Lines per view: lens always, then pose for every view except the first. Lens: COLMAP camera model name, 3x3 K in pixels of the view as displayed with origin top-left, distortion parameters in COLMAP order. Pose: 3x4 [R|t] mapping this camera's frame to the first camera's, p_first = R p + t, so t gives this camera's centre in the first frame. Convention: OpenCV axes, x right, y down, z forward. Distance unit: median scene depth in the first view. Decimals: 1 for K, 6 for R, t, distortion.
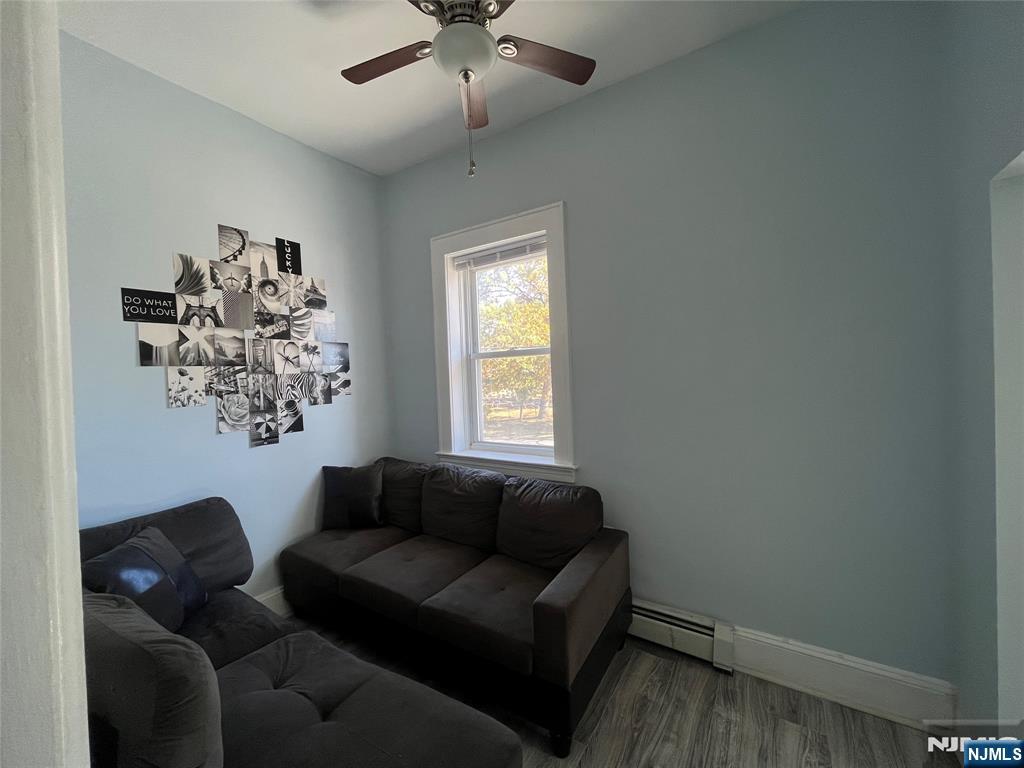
lens RADIAL K [[410.1, 0, 517.3], [0, 410.1, 386.9], [0, 0, 1]] dist [-0.005781, 0.000722]
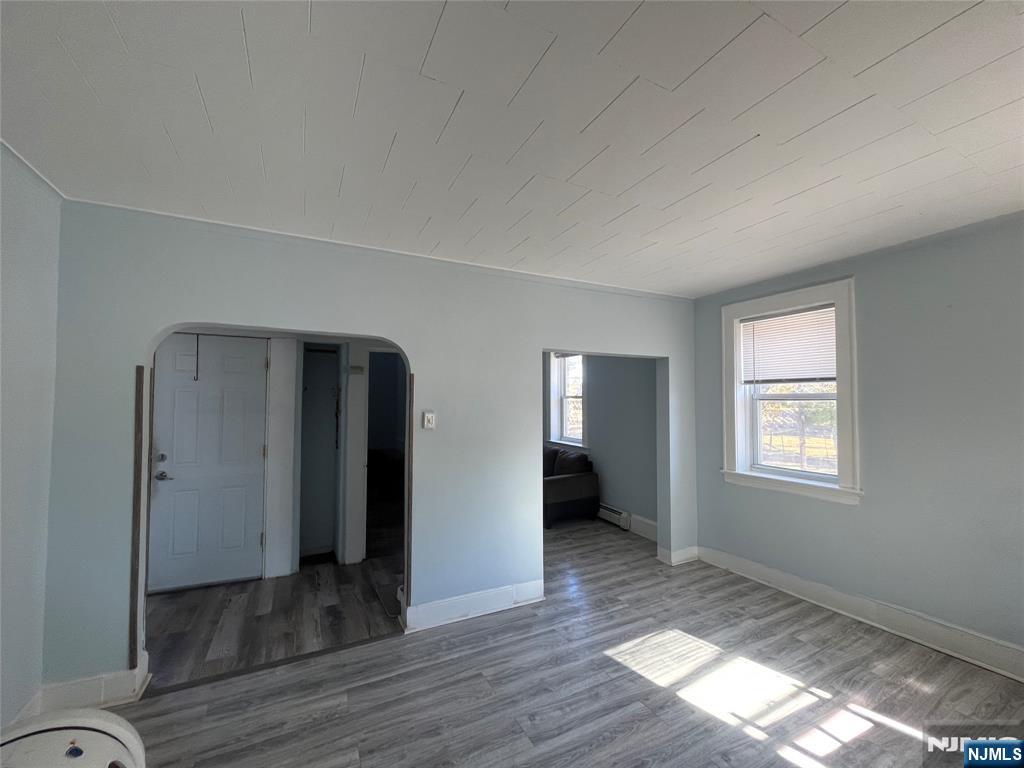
lens RADIAL K [[410.1, 0, 511.0], [0, 410.1, 388.1], [0, 0, 1]] dist [-0.005781, 0.000722]
pose [[0.866434, 0.019665, -0.498904, 0.903284], [-0.041640, 0.998589, -0.032954, -0.049223], [0.497552, 0.049327, 0.866030, -1.243496]]
